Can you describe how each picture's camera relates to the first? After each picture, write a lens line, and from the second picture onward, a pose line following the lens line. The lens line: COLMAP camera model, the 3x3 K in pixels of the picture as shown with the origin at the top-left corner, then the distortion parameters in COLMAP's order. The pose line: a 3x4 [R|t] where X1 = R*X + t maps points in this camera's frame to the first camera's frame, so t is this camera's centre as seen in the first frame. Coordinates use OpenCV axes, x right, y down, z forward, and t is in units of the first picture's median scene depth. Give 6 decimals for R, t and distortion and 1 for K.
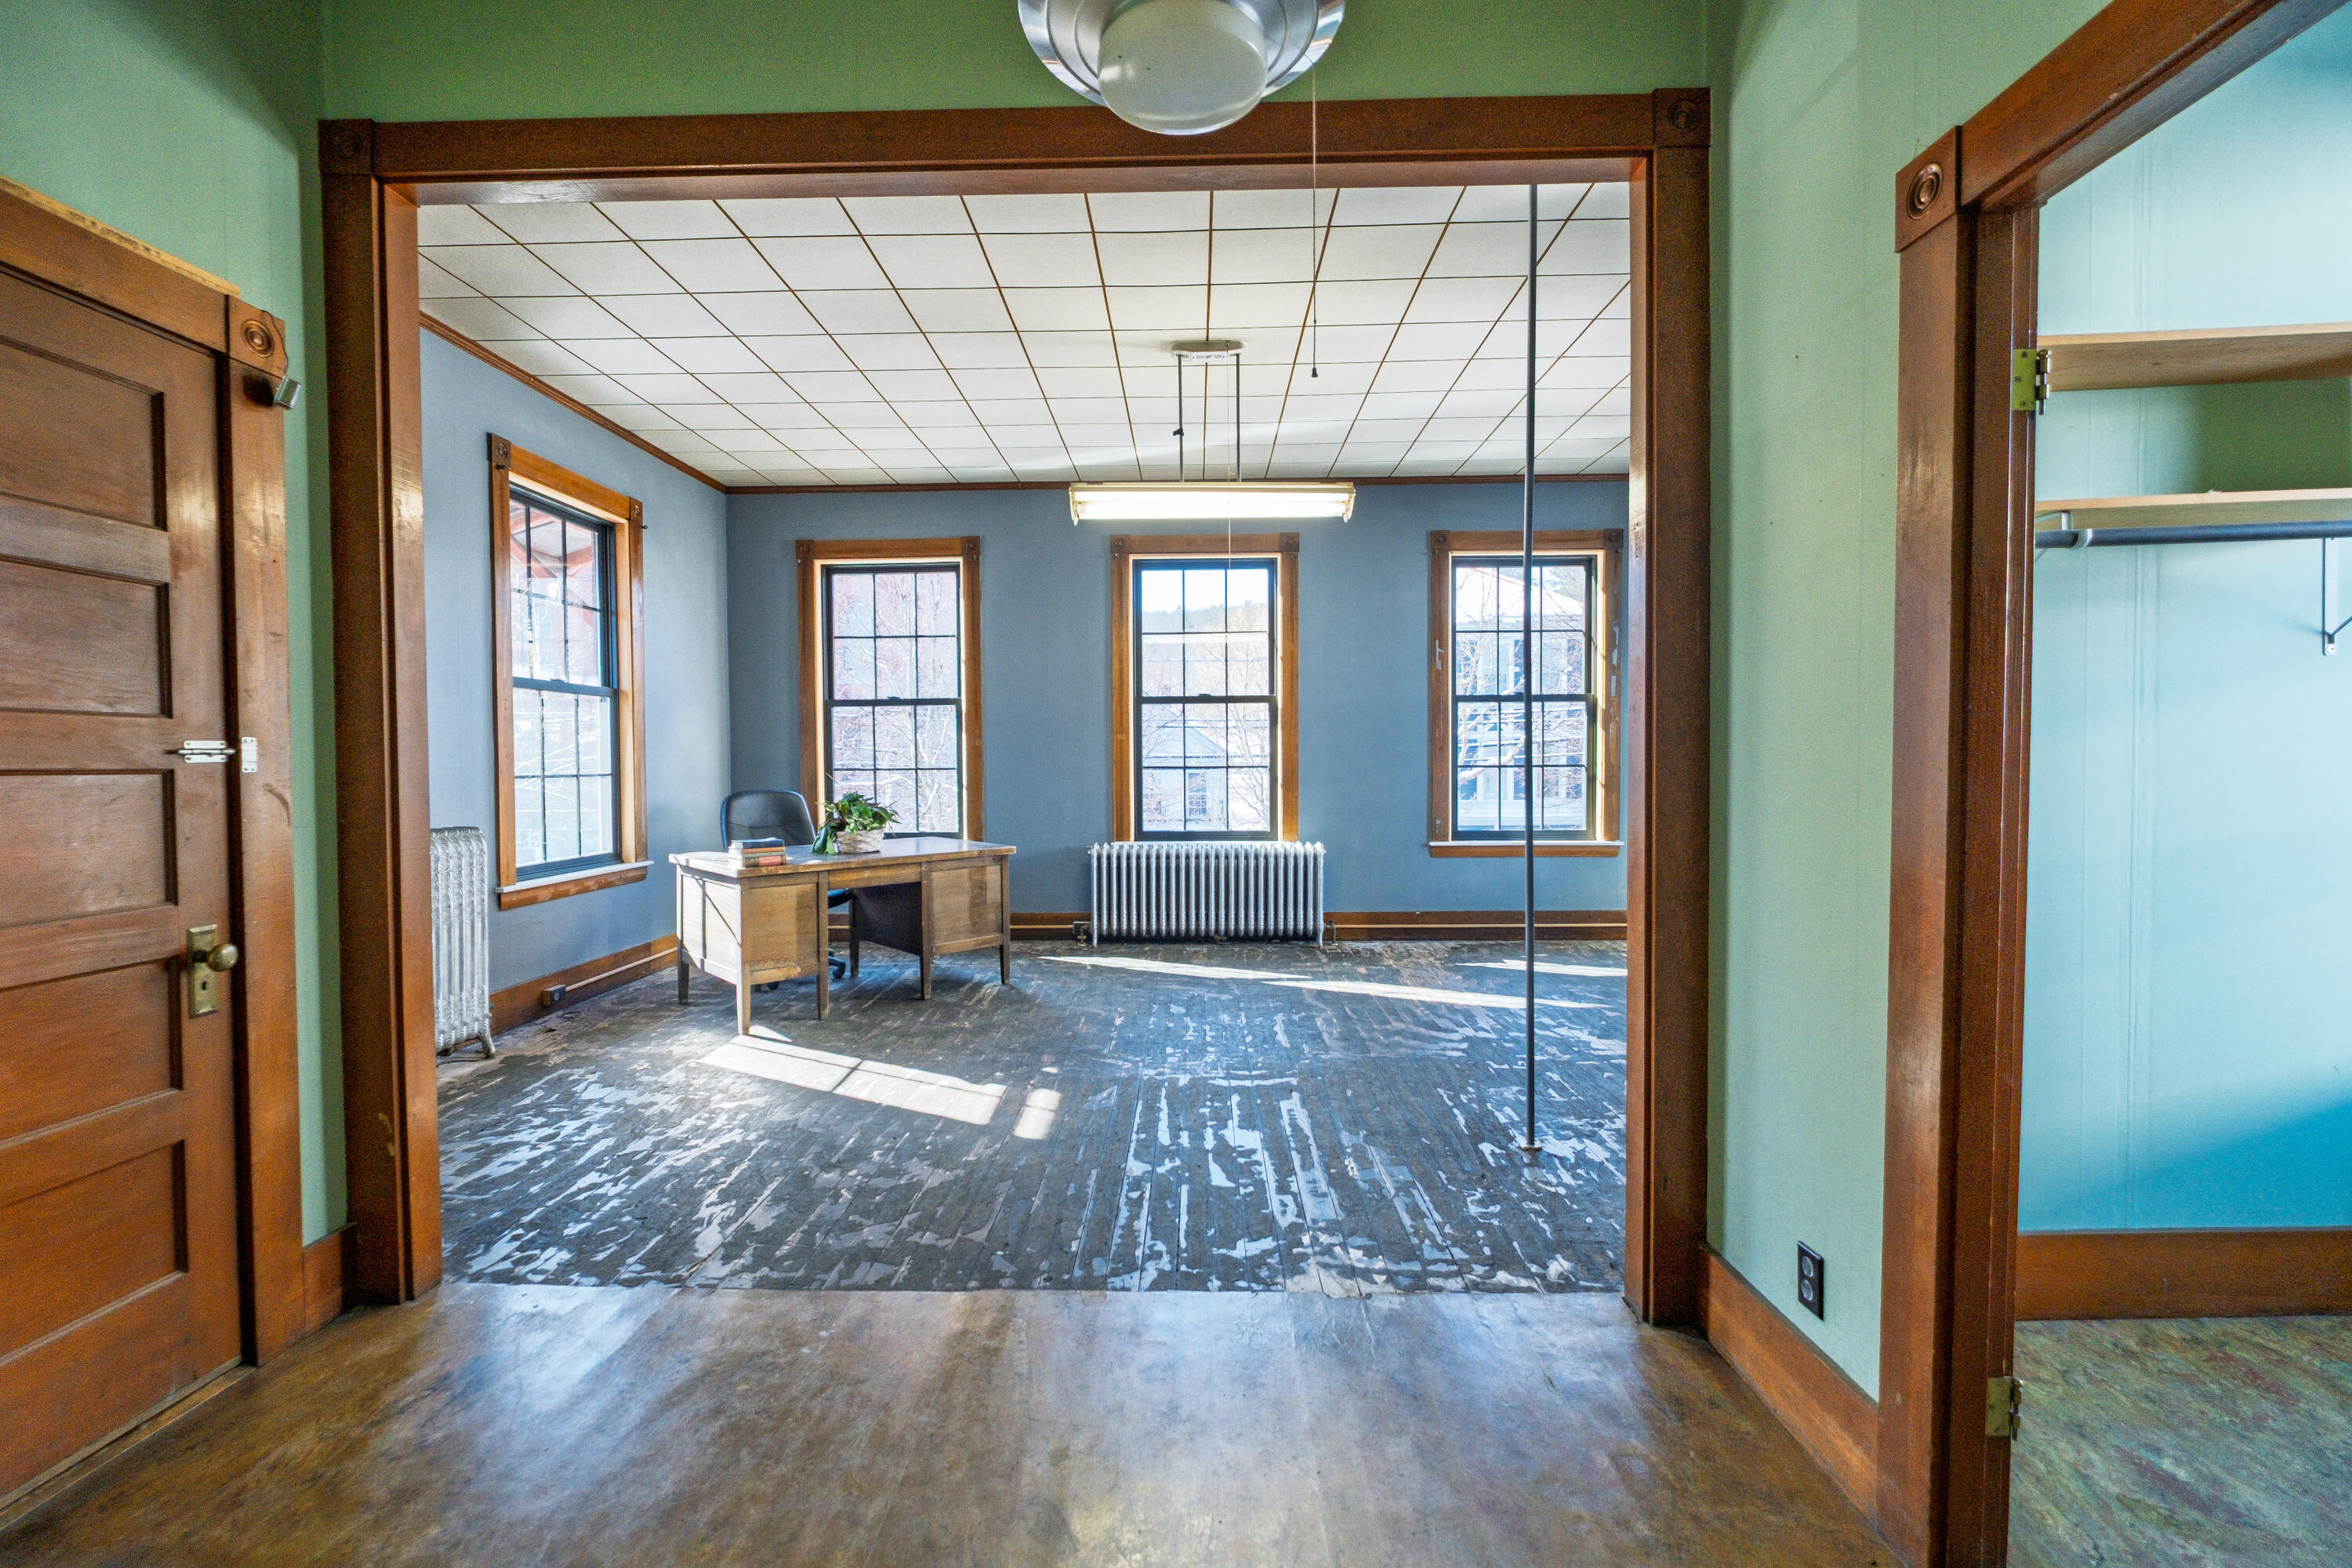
lens RADIAL K [[1019.3, 0, 1164.7], [0, 1019.3, 776.1], [0, 0, 1]] dist [-0.009209, 0.001758]
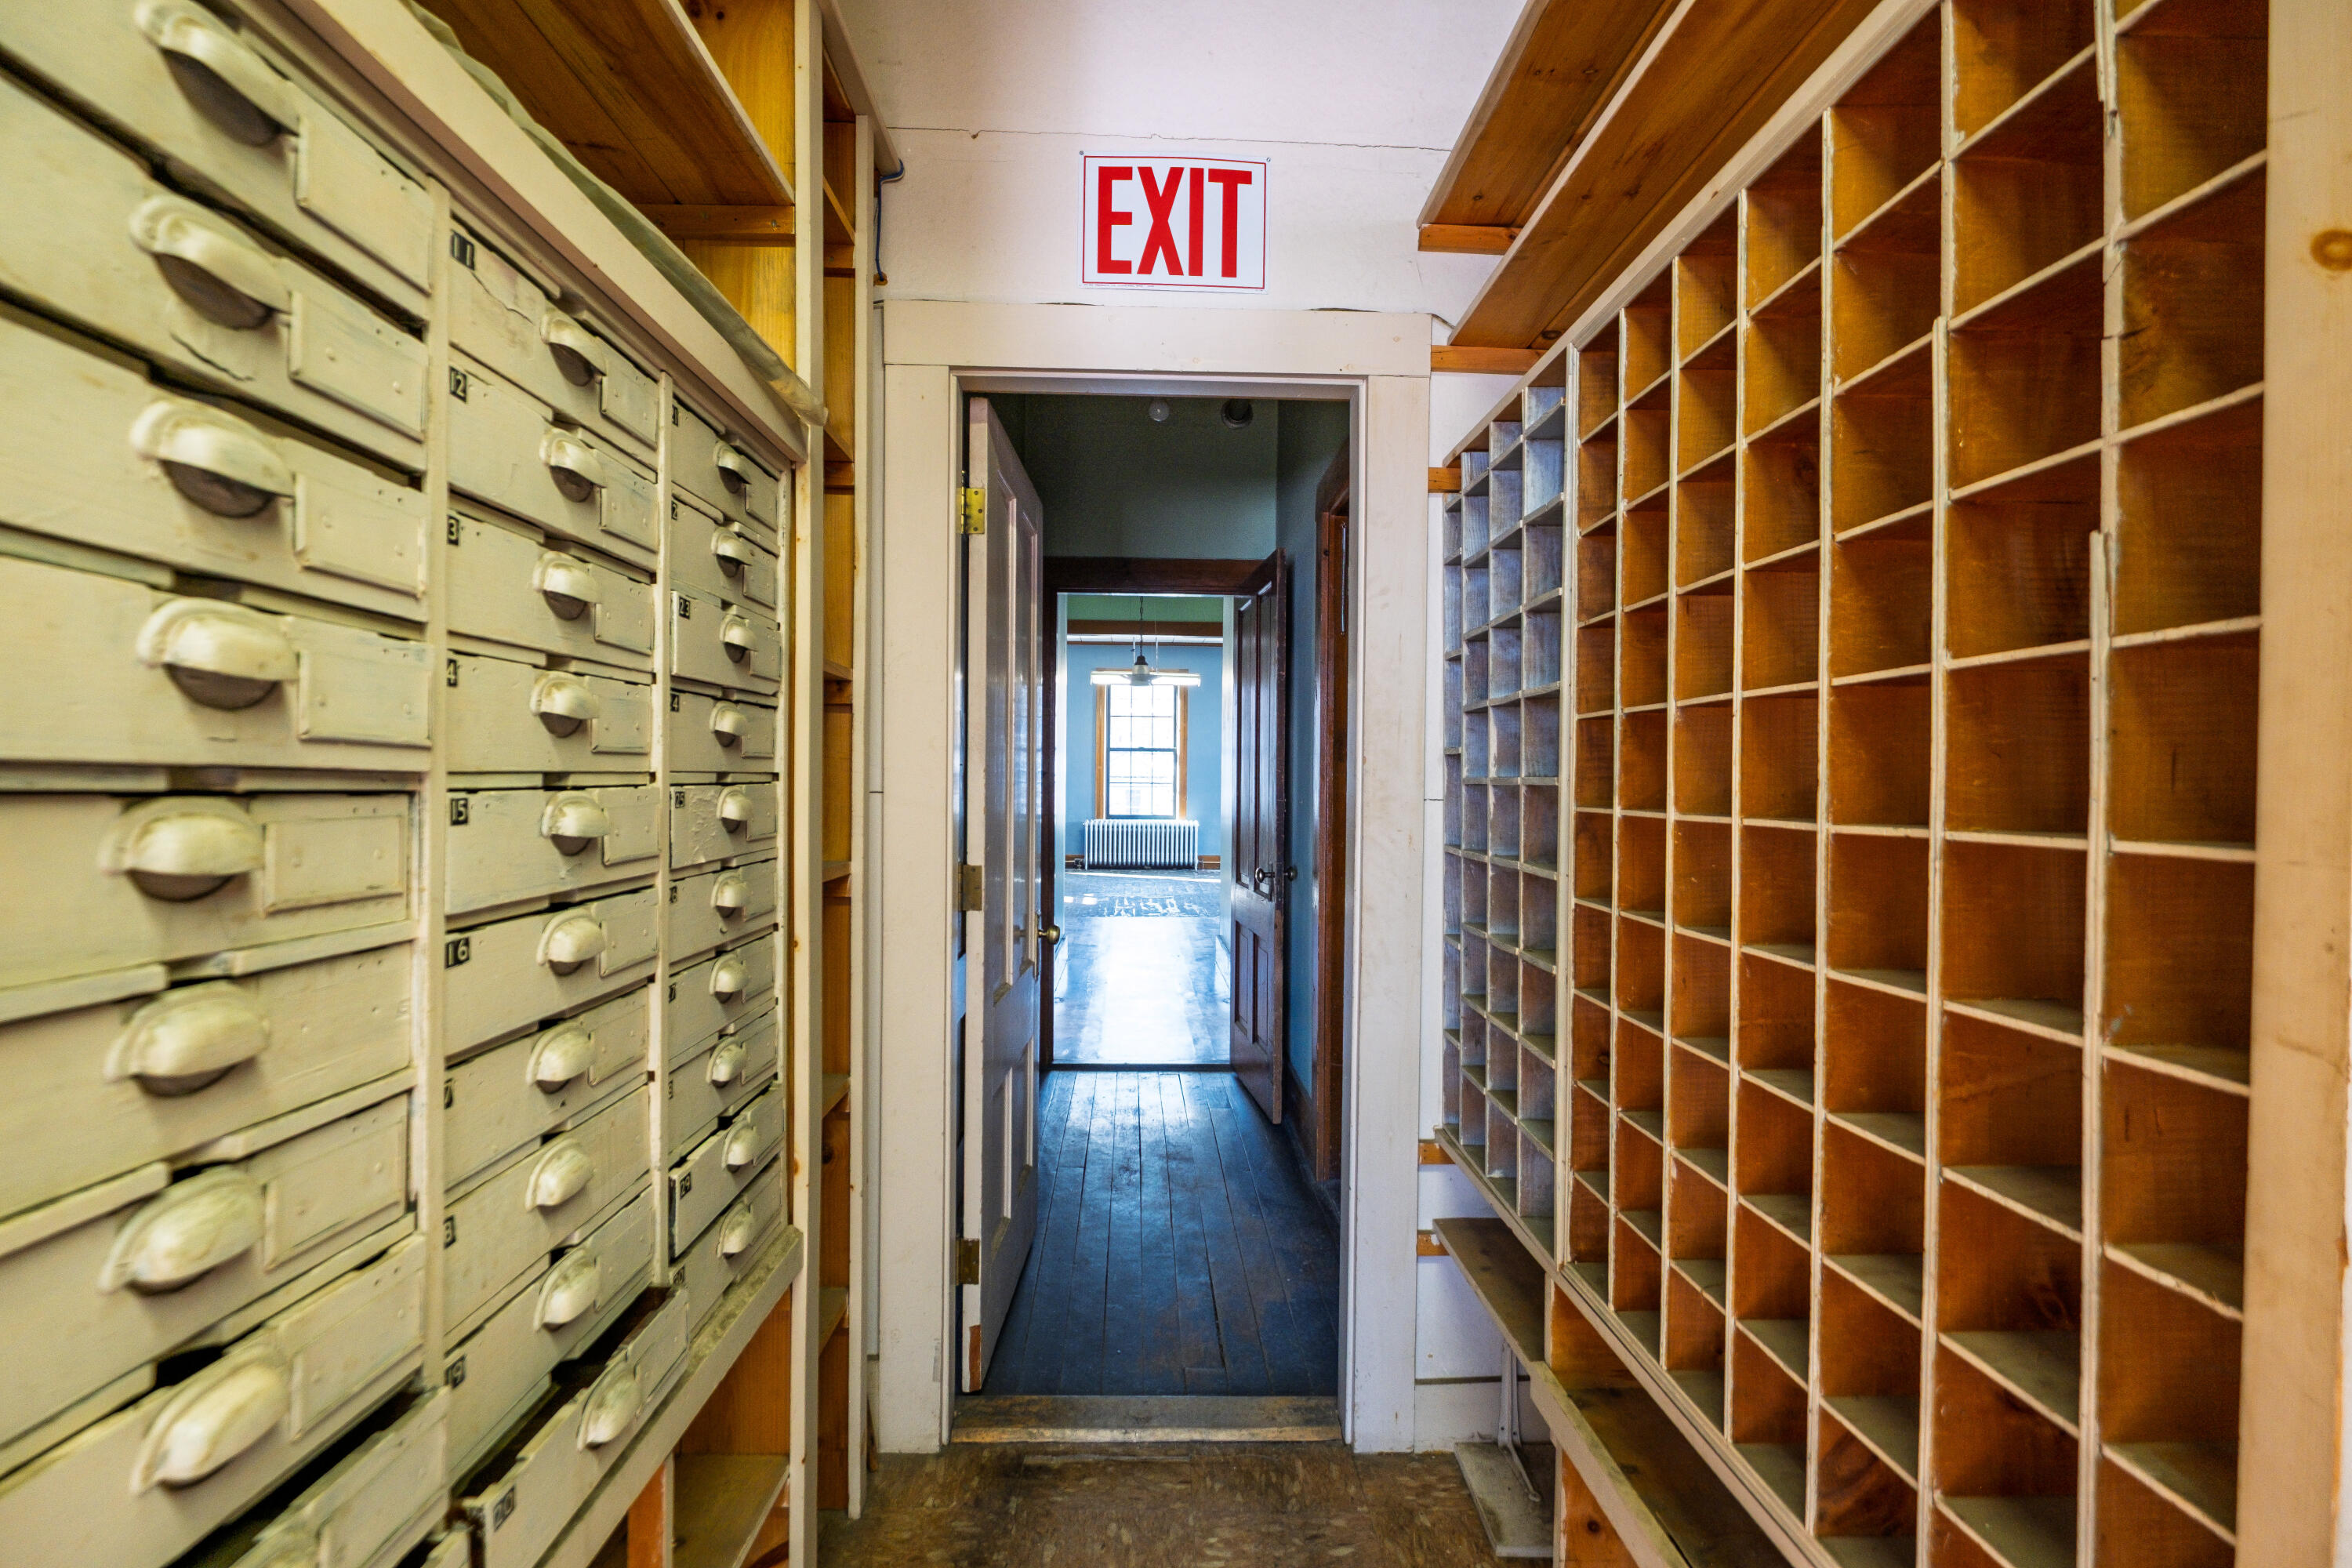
lens RADIAL K [[1019.3, 0, 1173.6], [0, 1019.3, 784.6], [0, 0, 1]] dist [-0.009209, 0.001758]
pose [[0.998182, 0.014994, 0.058379, -0.015706], [-0.014138, 0.999787, -0.015053, 0.025499], [-0.058592, 0.014200, 0.998181, -1.114971]]
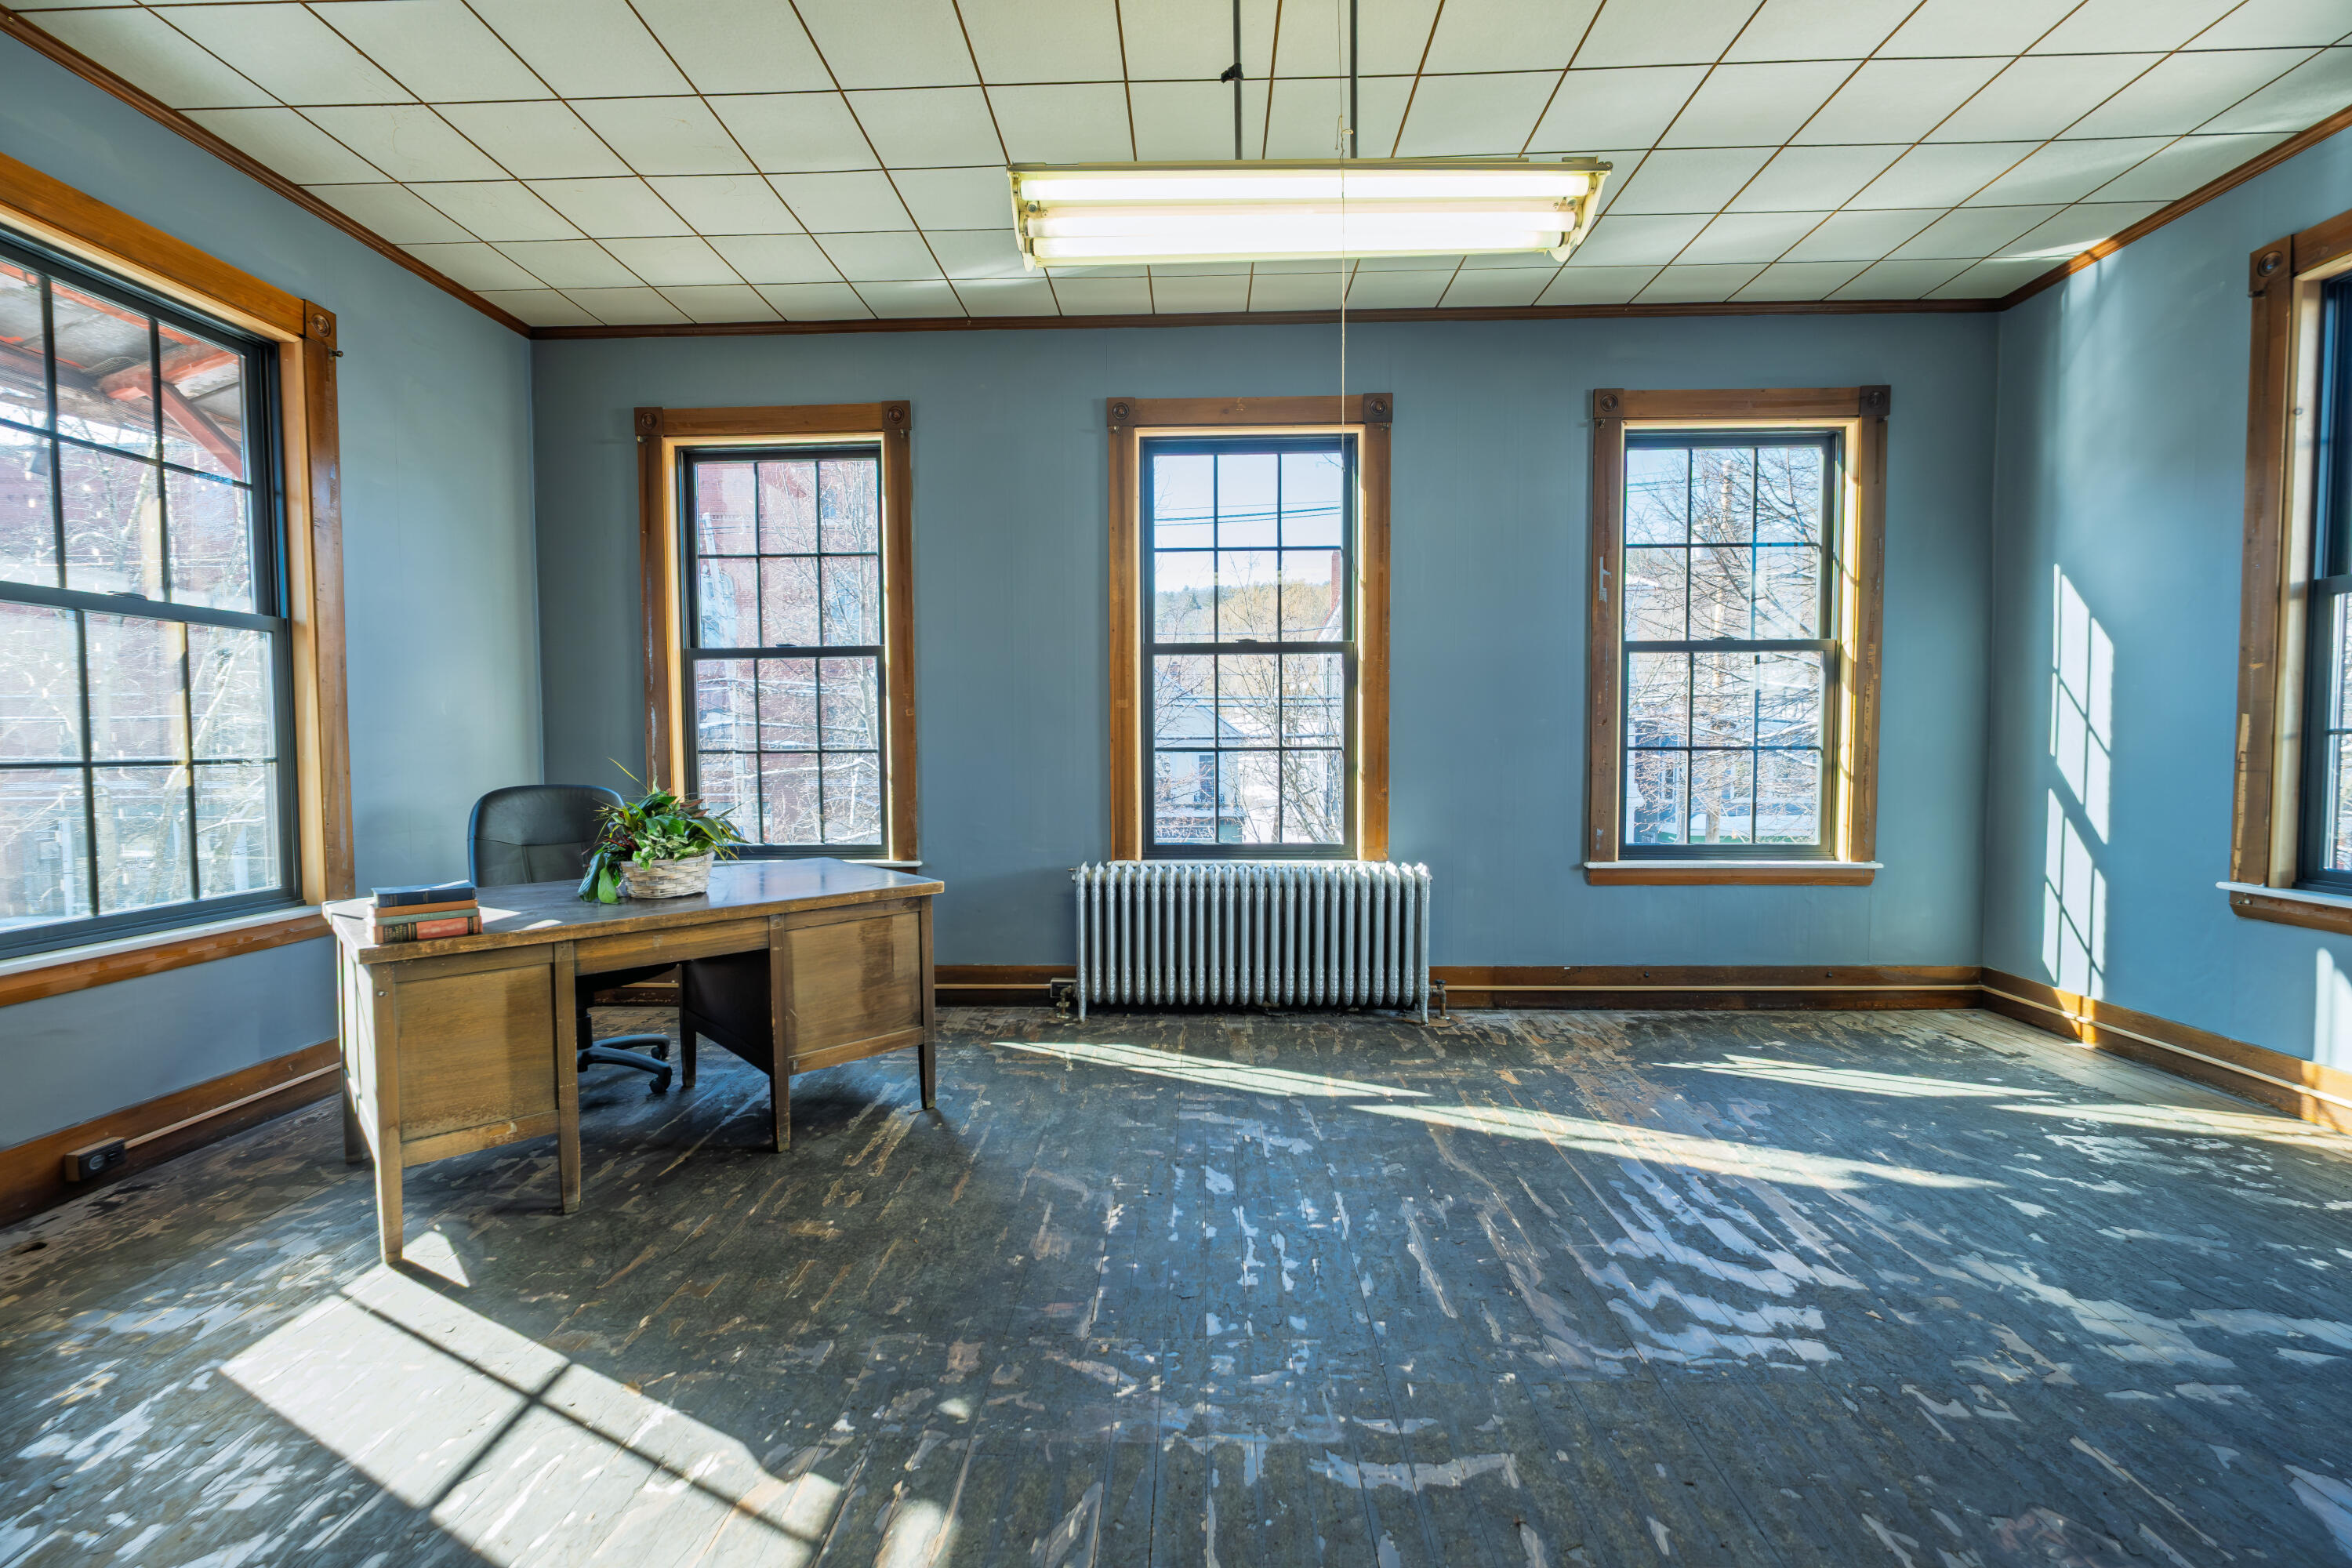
lens RADIAL K [[1019.3, 0, 1161.8], [0, 1019.3, 783.4], [0, 0, 1]] dist [-0.009209, 0.001758]
pose [[0.999944, 0.001522, -0.010433, -0.010821], [-0.001263, 0.999692, 0.024799, -0.003010], [0.010468, -0.024784, 0.999638, 0.363639]]
